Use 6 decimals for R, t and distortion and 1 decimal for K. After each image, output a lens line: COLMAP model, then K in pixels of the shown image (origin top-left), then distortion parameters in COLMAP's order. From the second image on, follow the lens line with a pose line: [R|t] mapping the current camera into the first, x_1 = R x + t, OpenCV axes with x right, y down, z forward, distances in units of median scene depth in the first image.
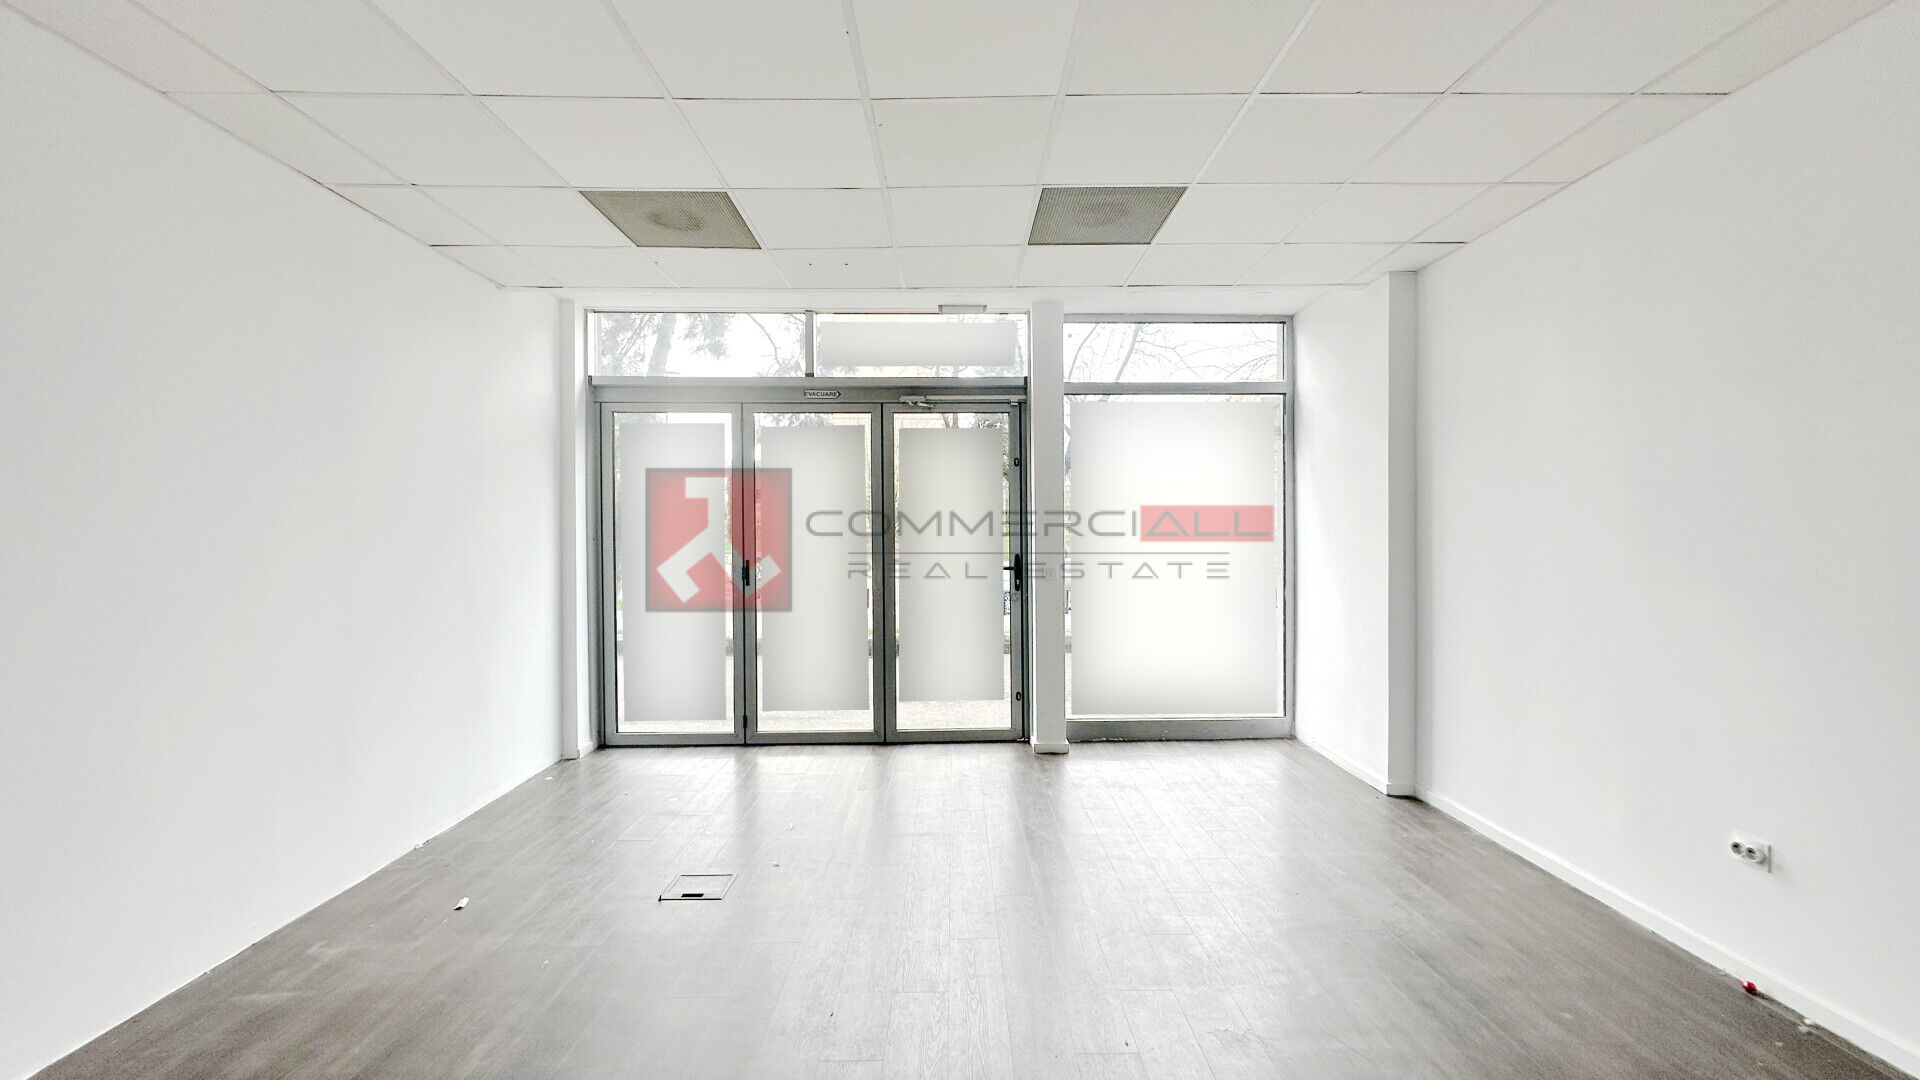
lens RADIAL K [[747.3, 0, 951.2], [0, 747.3, 532.4], [0, 0, 1]] dist [0.000030, -0.000230]
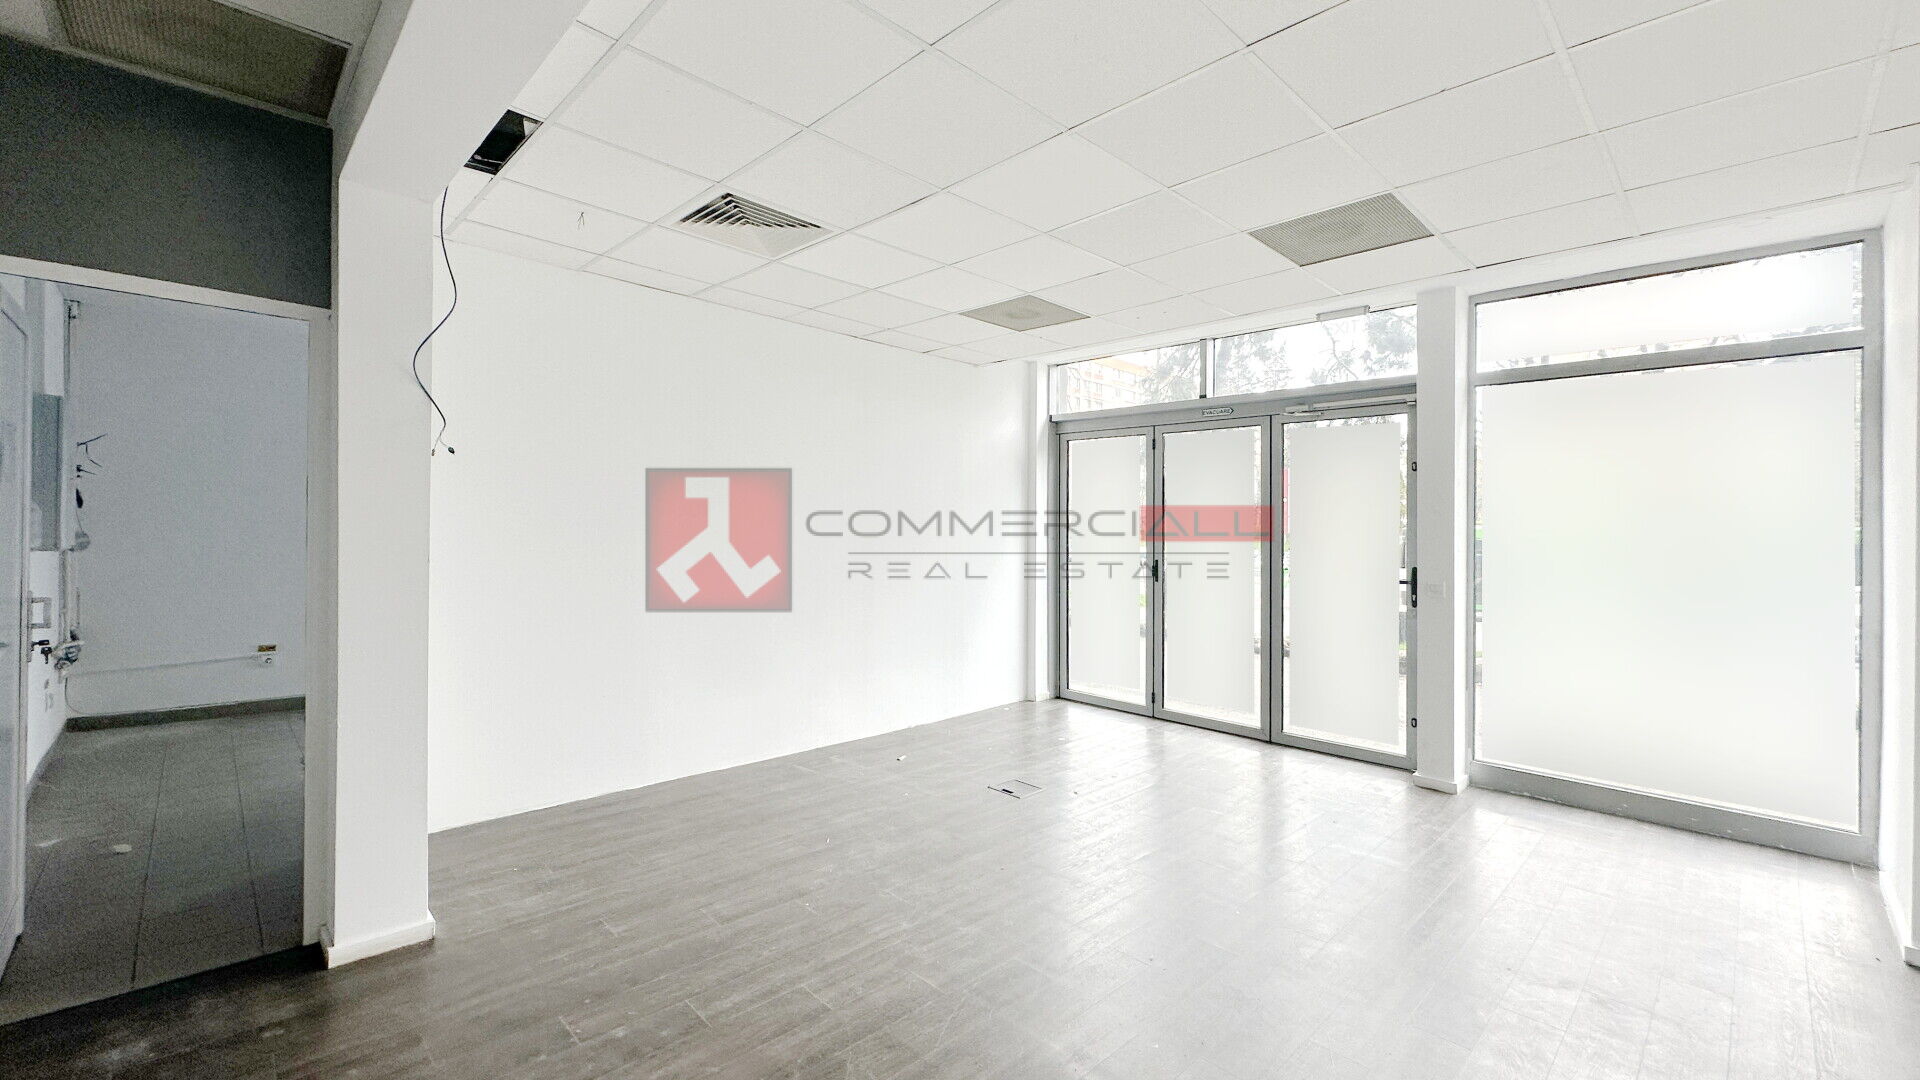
lens RADIAL K [[762.2, 0, 964.7], [0, 762.2, 526.4], [0, 0, 1]] dist [0.001802, -0.000028]
pose [[0.693832, 0.015018, -0.719981, 0.383490], [-0.016131, 0.999856, 0.005310, -0.016916], [0.719957, 0.007930, 0.693974, -0.045431]]
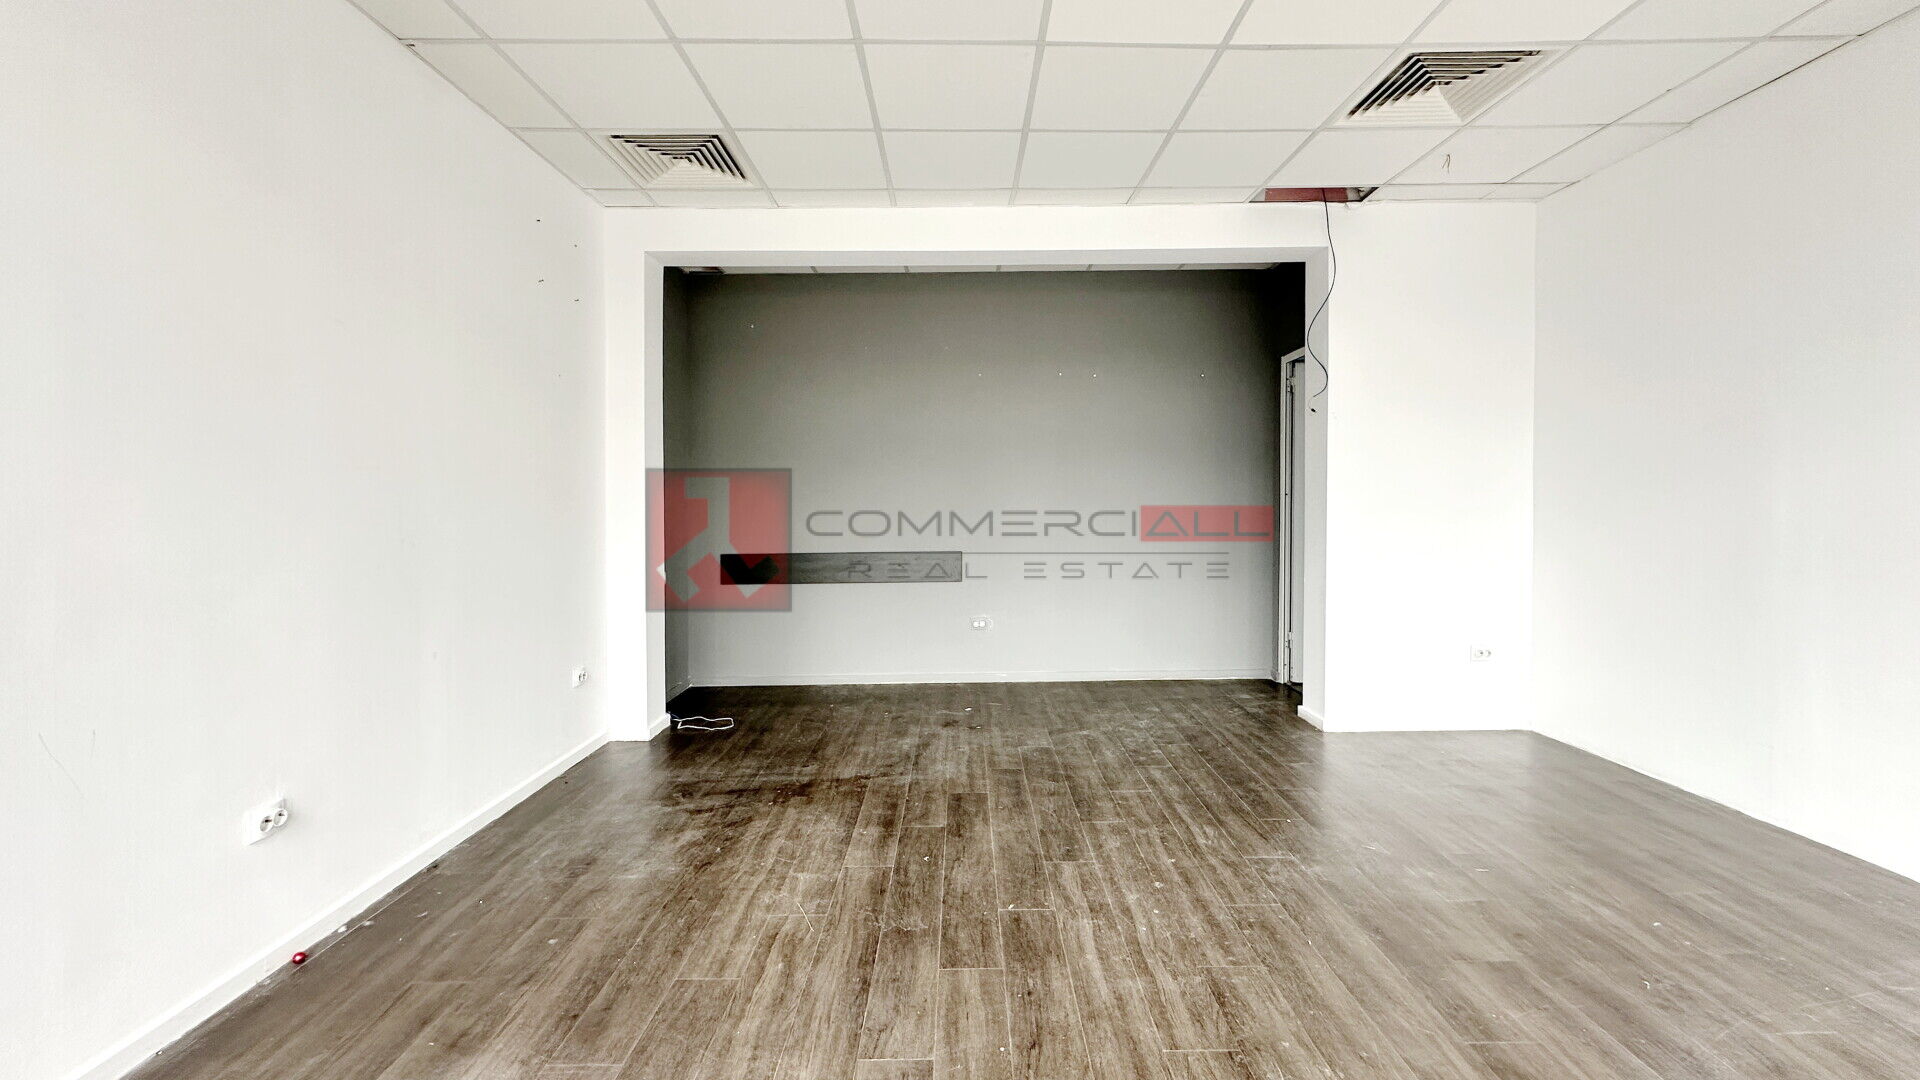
lens RADIAL K [[772.8, 0, 958.7], [0, 772.8, 518.7], [0, 0, 1]] dist [0.000581, 0.000069]
pose [[-0.999805, 0.019551, -0.002633, 0.122504], [0.019510, 0.999698, 0.014944, 0.037448], [0.002924, 0.014890, -0.999885, 0.880674]]
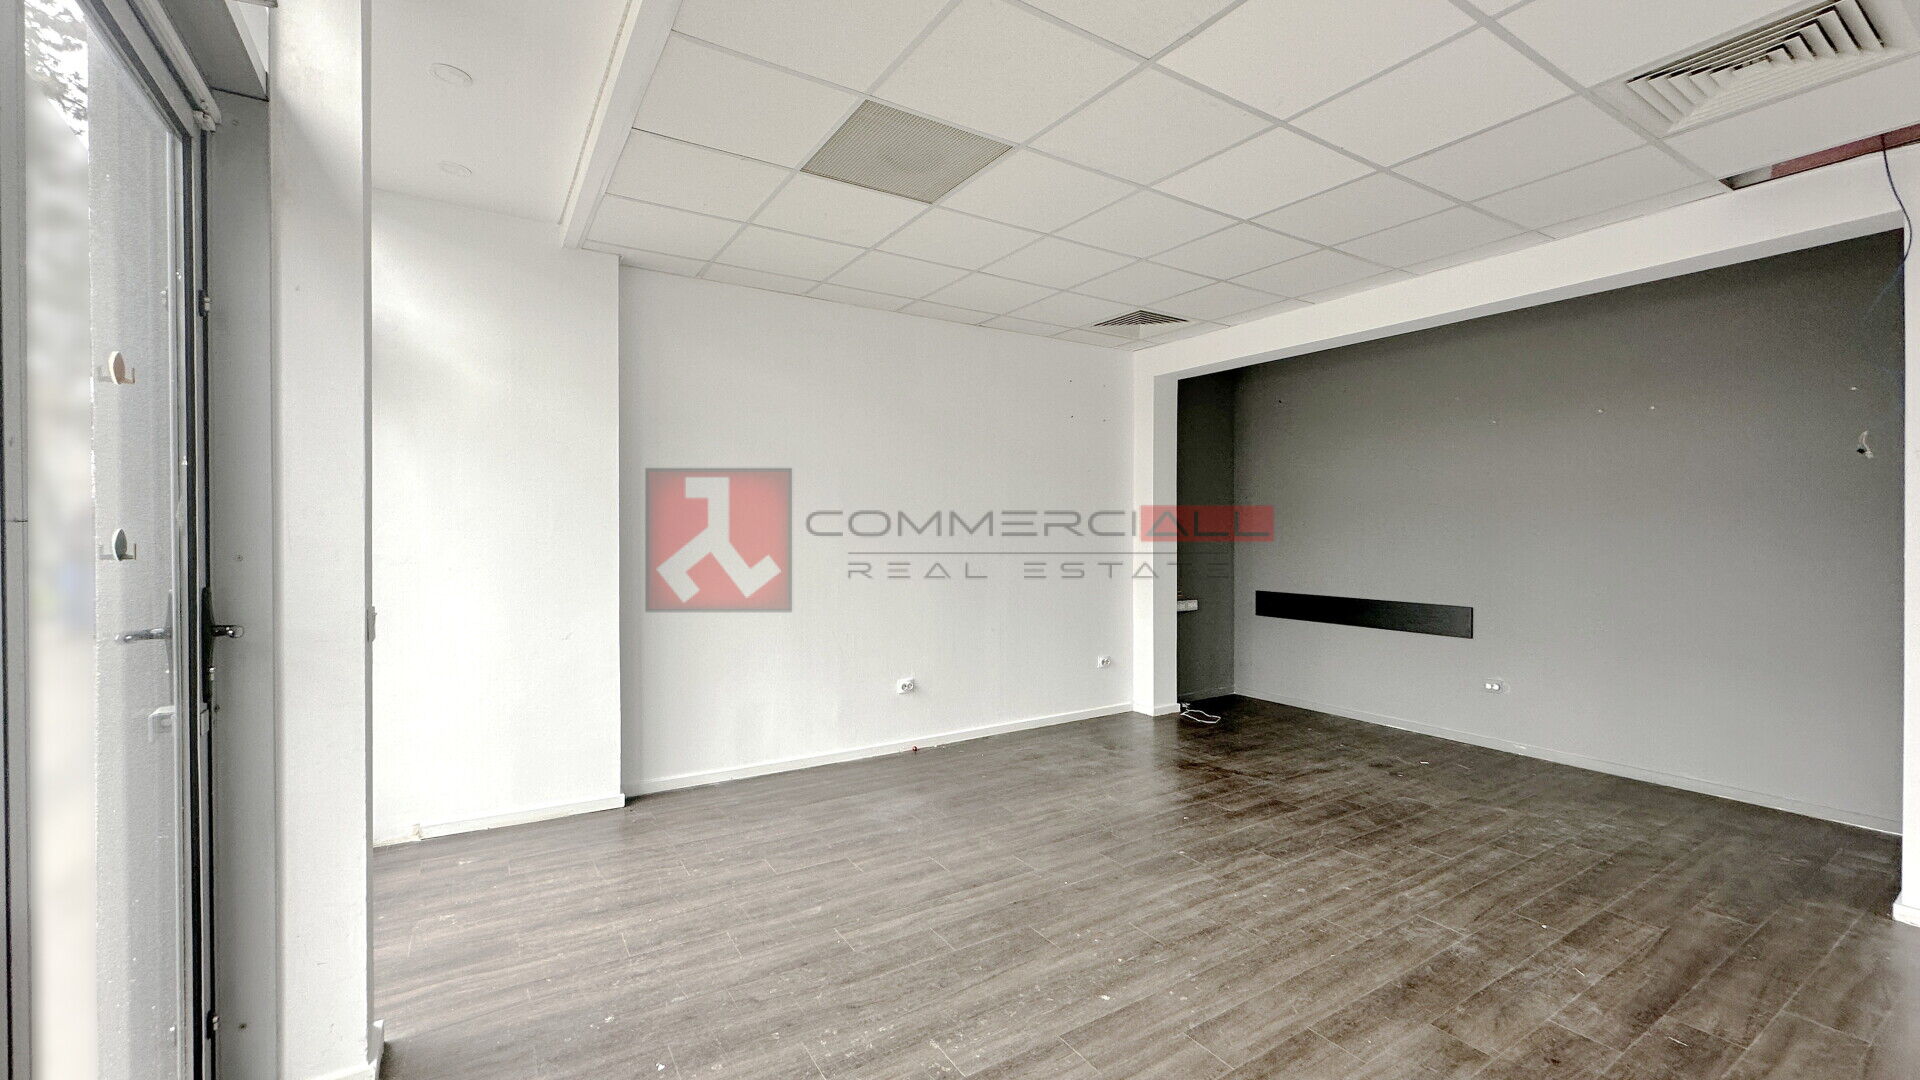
lens RADIAL K [[773.9, 0, 960.0], [0, 773.9, 540.0], [0, 0, 1]] dist [-0.001252, -0.000187]
pose [[-0.529507, -0.003675, 0.848298, -0.378049], [-0.001614, 0.999993, 0.003324, 0.007967], [-0.848304, 0.000391, -0.529509, 0.932794]]
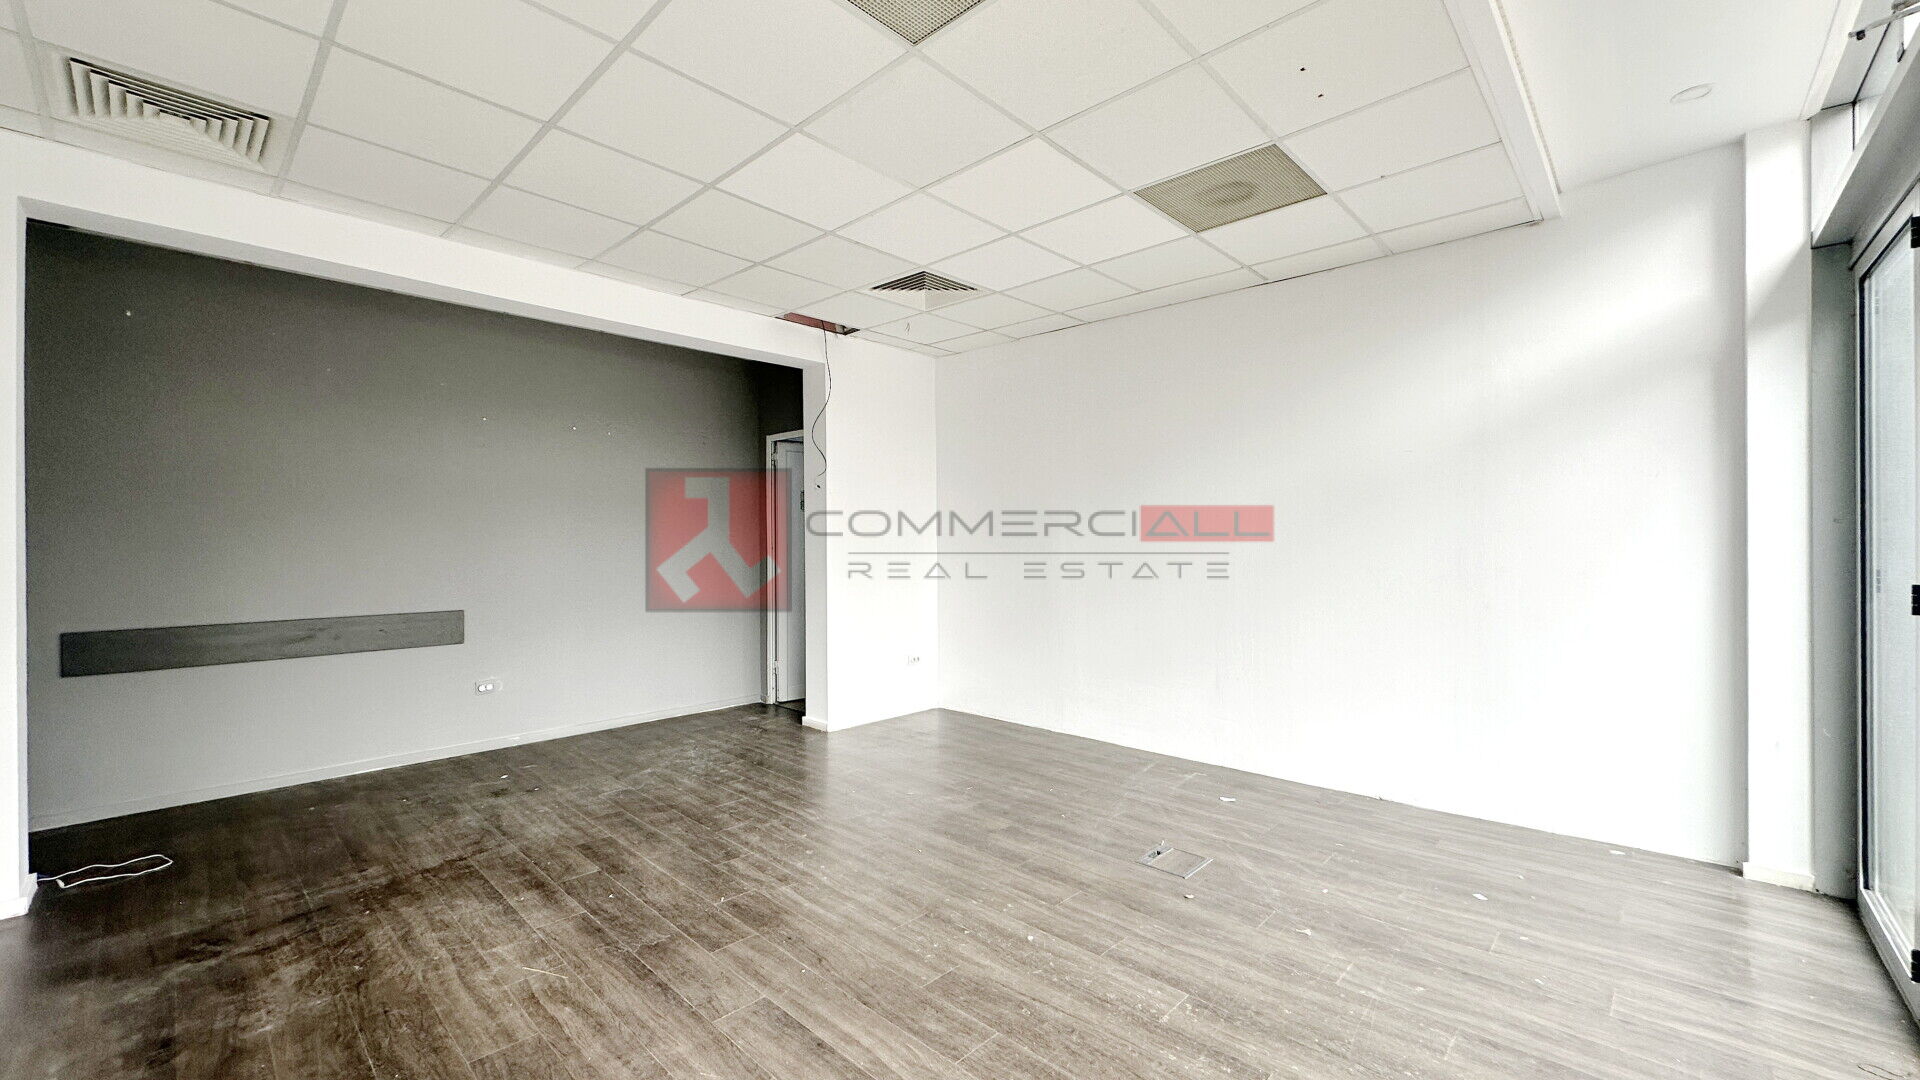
lens RADIAL K [[766.9, 0, 957.8], [0, 766.9, 539.3], [0, 0, 1]] dist [0.000556, -0.000170]
pose [[-0.686976, 0.008163, -0.726634, 0.387382], [0.012133, 0.999926, -0.000238, 0.017121], [0.726579, -0.008979, -0.687025, 0.932829]]
